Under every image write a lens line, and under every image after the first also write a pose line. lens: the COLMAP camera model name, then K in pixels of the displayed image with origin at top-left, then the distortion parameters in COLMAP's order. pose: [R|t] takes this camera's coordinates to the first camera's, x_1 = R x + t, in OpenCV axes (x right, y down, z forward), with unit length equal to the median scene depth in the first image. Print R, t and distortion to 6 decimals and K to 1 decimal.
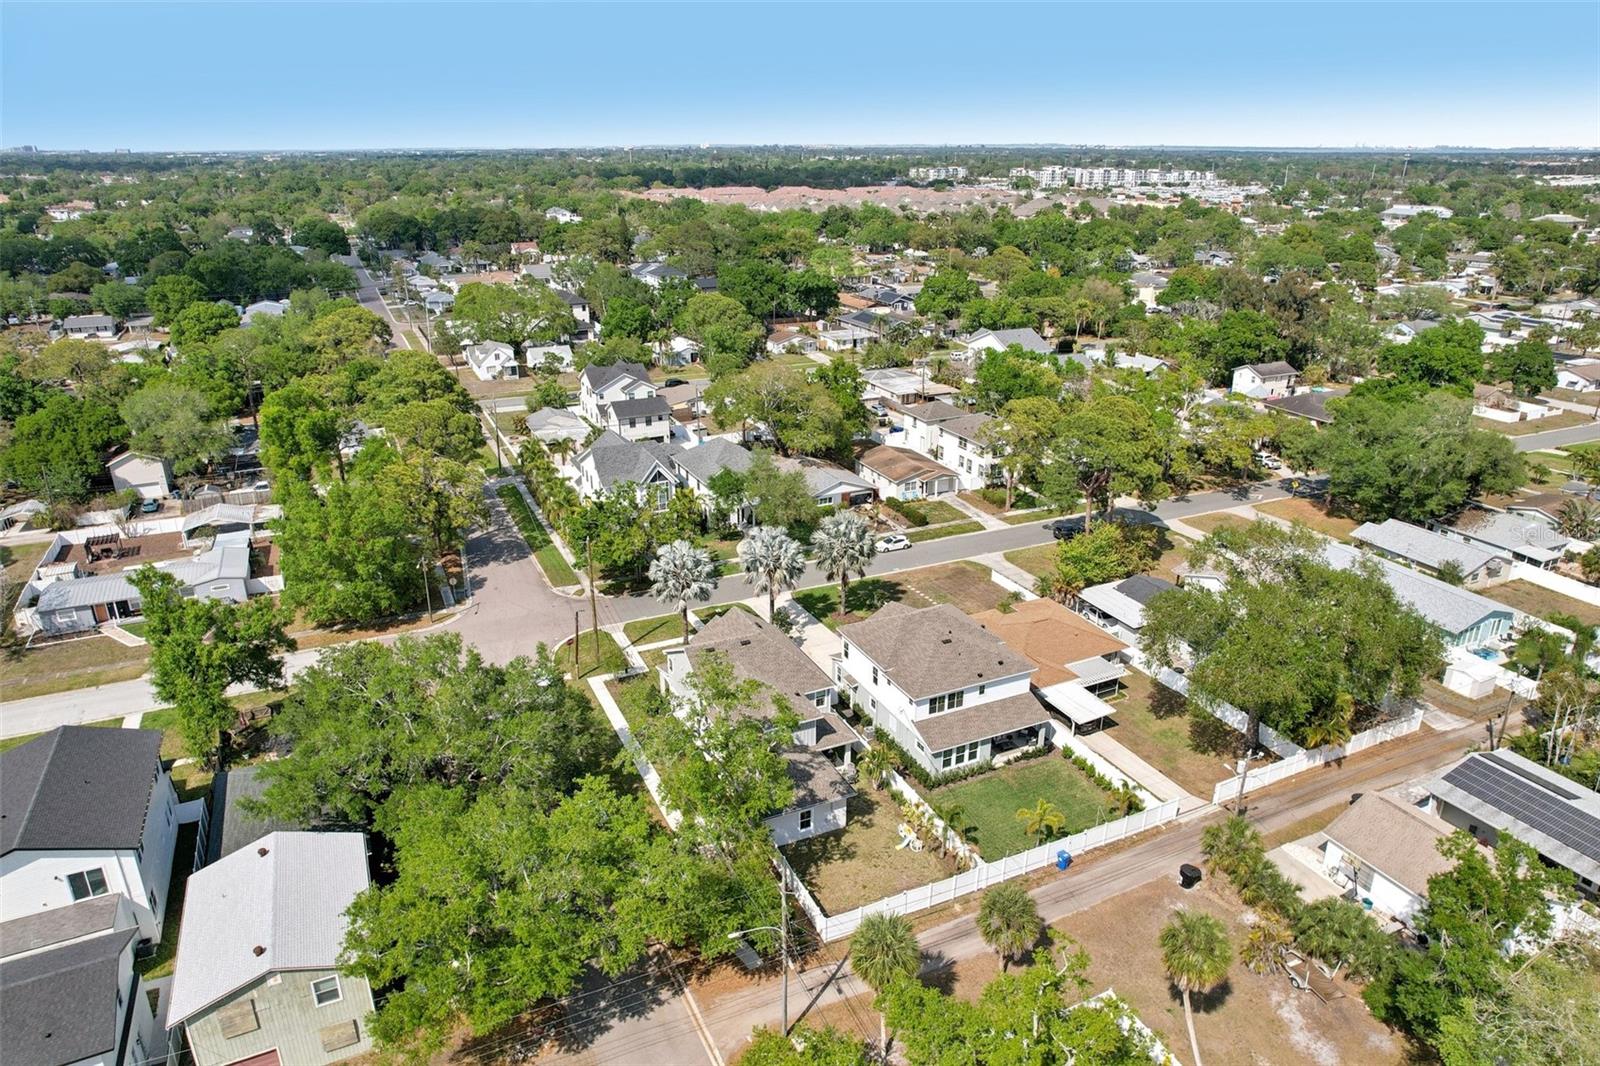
lens RADIAL K [[1030.7, 0, 800.0], [0, 1030.7, 533.0], [0, 0, 1]] dist [-0.071301, 0.061950]
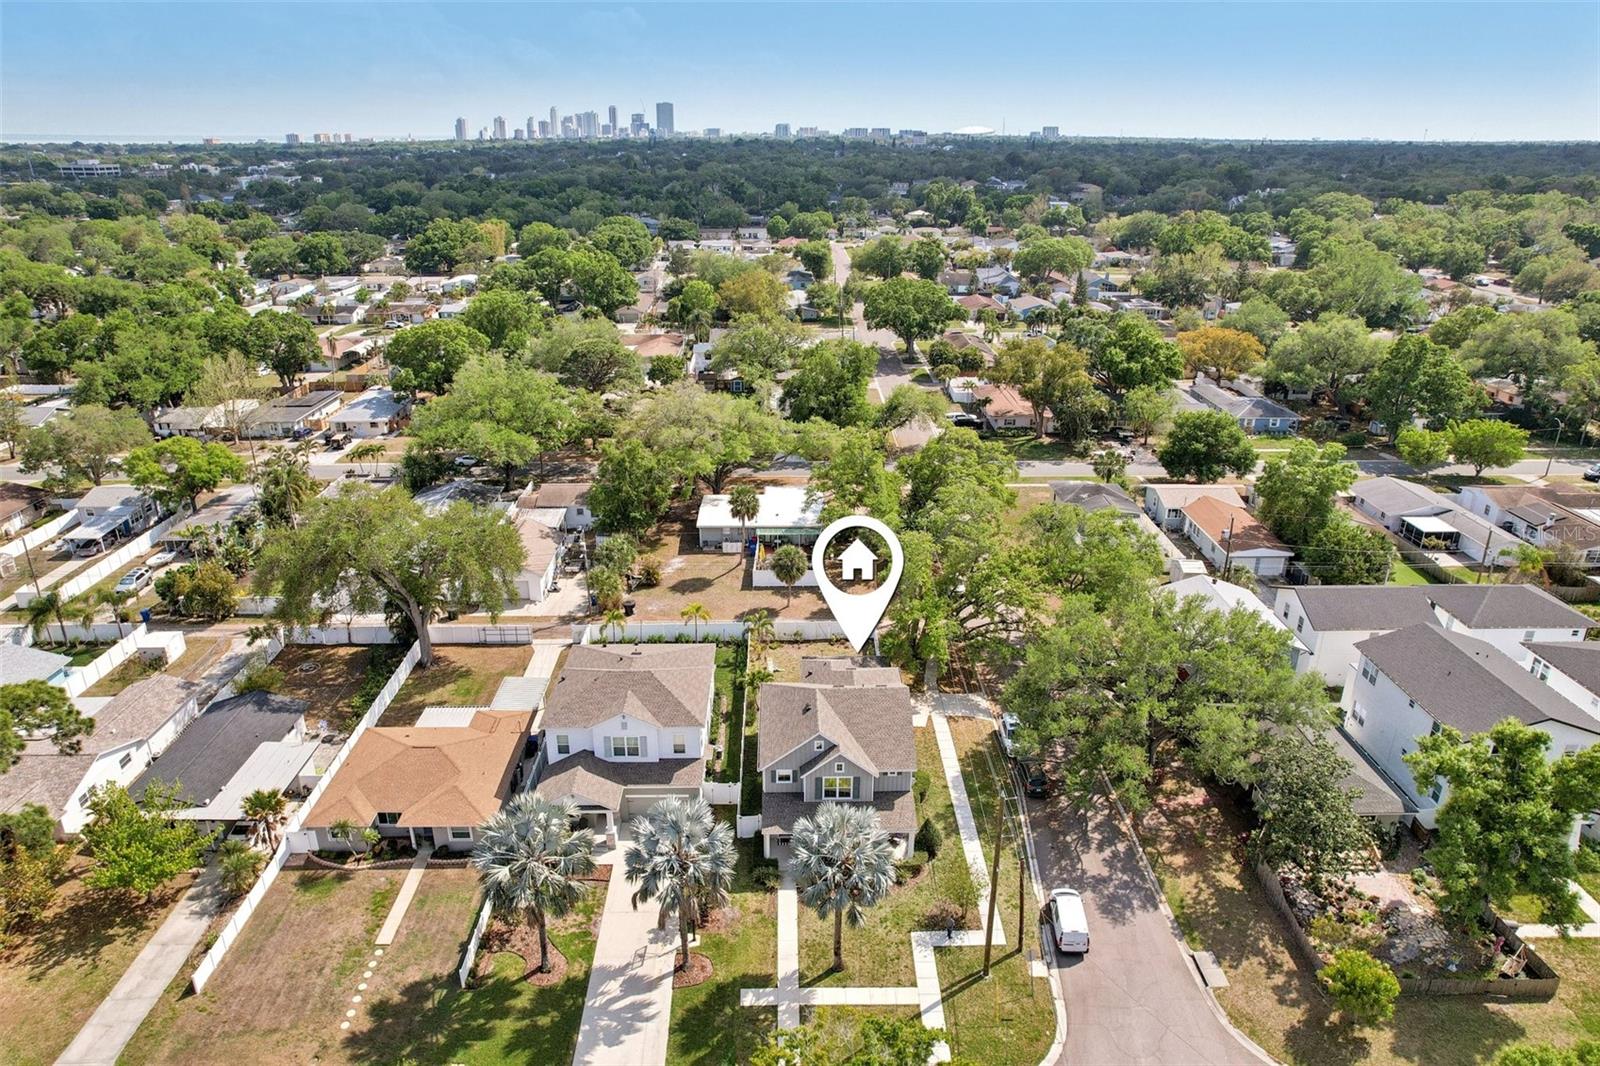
lens RADIAL K [[1030.7, 0, 800.0], [0, 1030.7, 533.0], [0, 0, 1]] dist [-0.071301, 0.061950]
pose [[-0.911928, -0.150518, 0.381748, -0.245170], [0.144996, 0.752093, 0.642909, -0.407687], [-0.383879, 0.641639, -0.664030, 1.087631]]
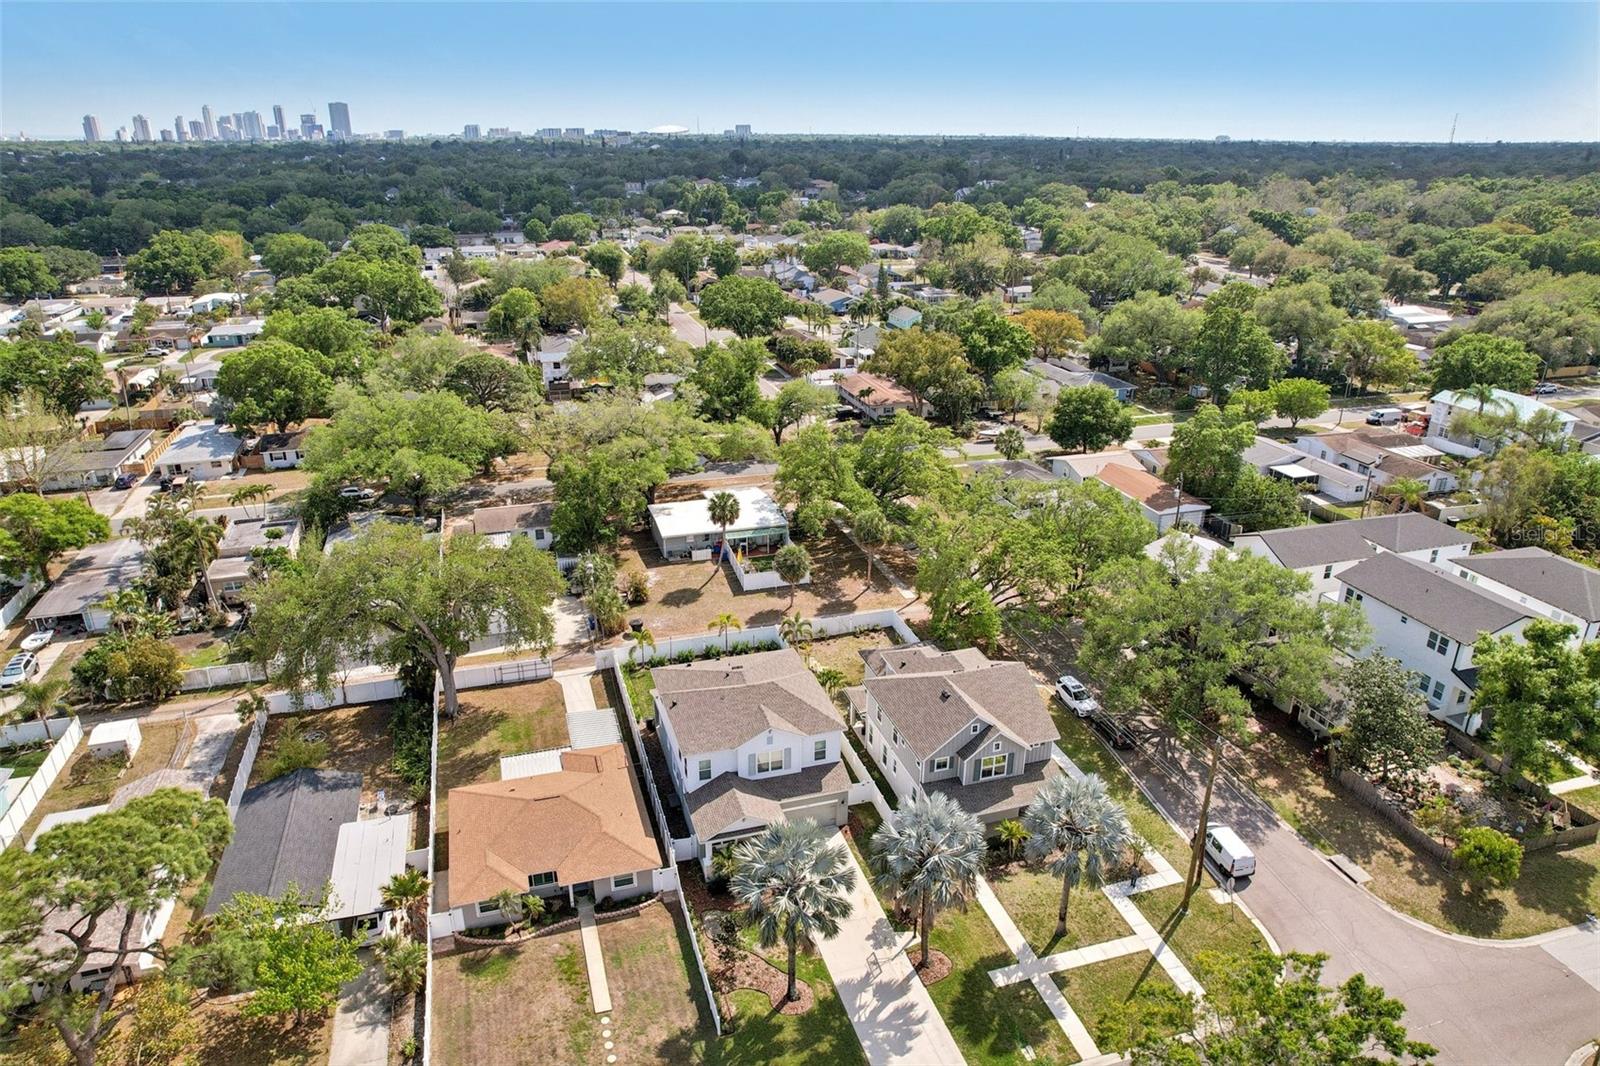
lens RADIAL K [[1027.6, 0, 800.0], [0, 1027.6, 533.0], [0, 0, 1]] dist [-0.074258, 0.070562]
pose [[-0.989964, -0.053363, 0.130858, -0.019170], [0.048565, 0.741112, 0.669622, -0.430101], [-0.132714, 0.669257, -0.731083, 1.148127]]
